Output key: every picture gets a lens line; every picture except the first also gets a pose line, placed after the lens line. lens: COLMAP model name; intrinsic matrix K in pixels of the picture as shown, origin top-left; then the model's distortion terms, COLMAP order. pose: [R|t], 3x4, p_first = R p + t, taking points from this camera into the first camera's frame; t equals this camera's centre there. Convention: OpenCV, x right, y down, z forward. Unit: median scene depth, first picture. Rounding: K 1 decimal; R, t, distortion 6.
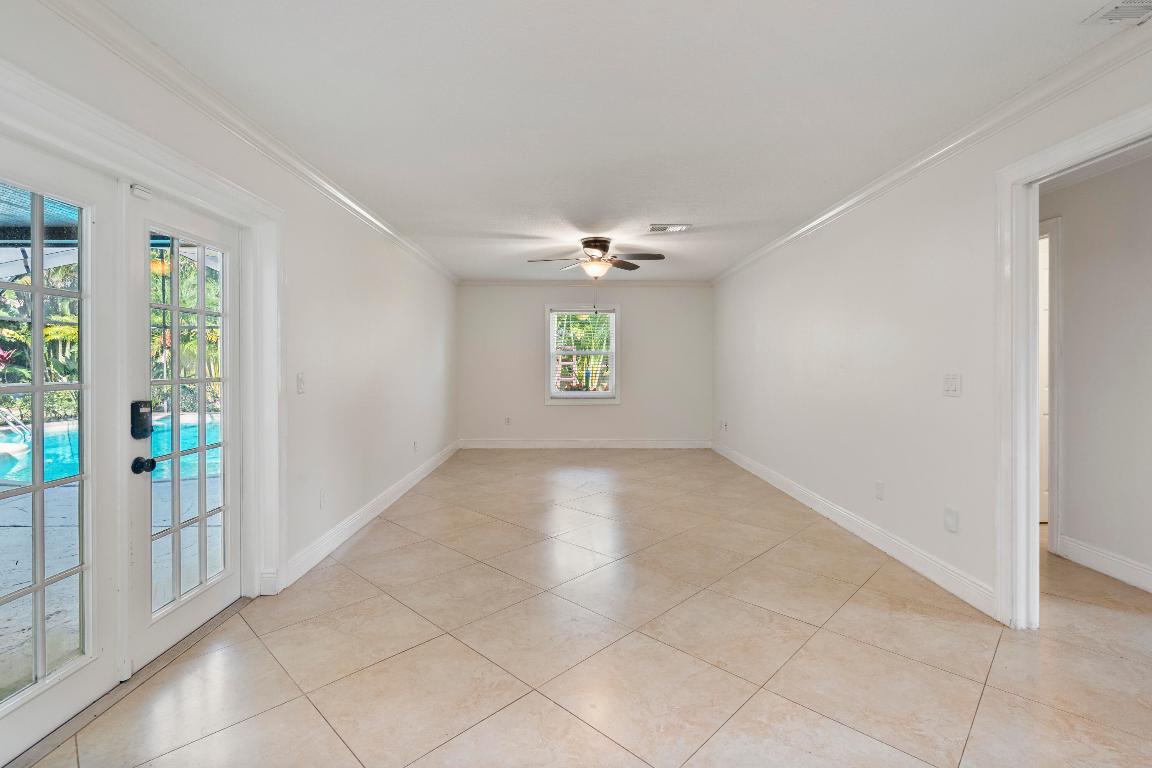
lens RADIAL K [[528.5, 0, 577.9], [0, 528.5, 363.7], [0, 0, 1]] dist [-0.001723, -0.000172]
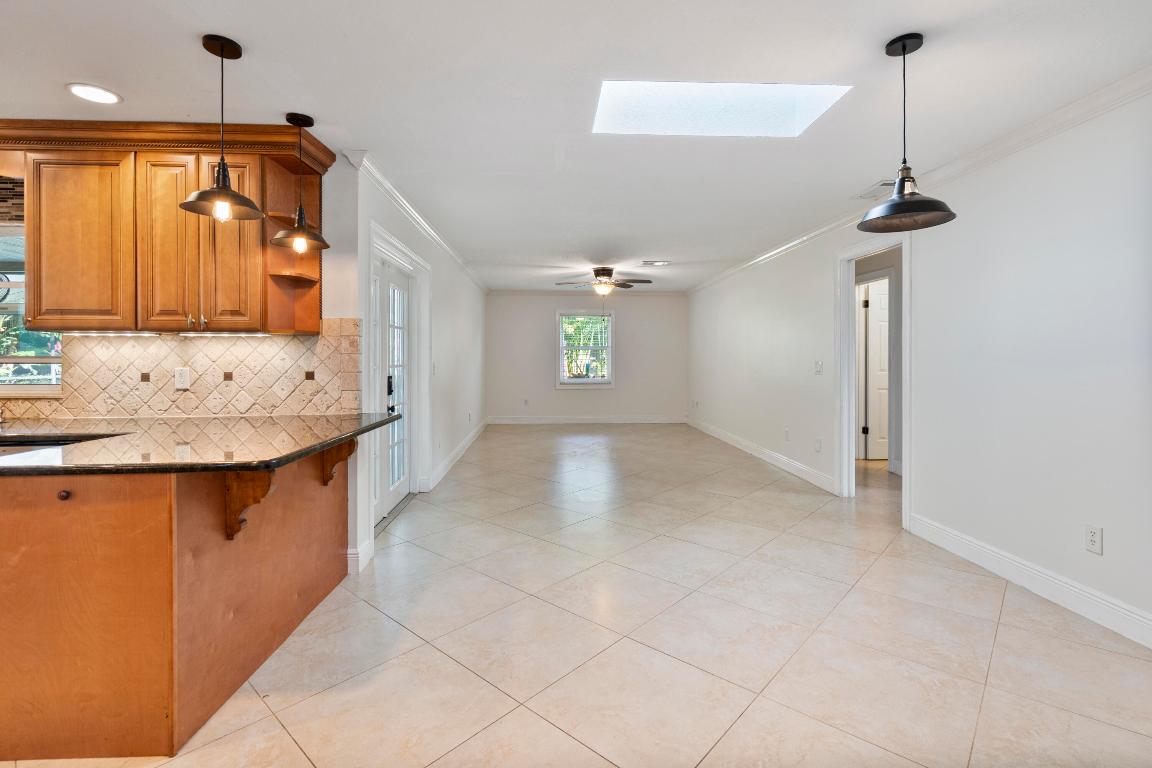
lens RADIAL K [[531.1, 0, 573.4], [0, 531.1, 357.6], [0, 0, 1]] dist [-0.000486, 0.000160]
pose [[0.999541, -0.000852, 0.030291, -0.089326], [0.000806, 0.999998, 0.001547, 0.000859], [-0.030293, -0.001521, 0.999540, -0.416198]]
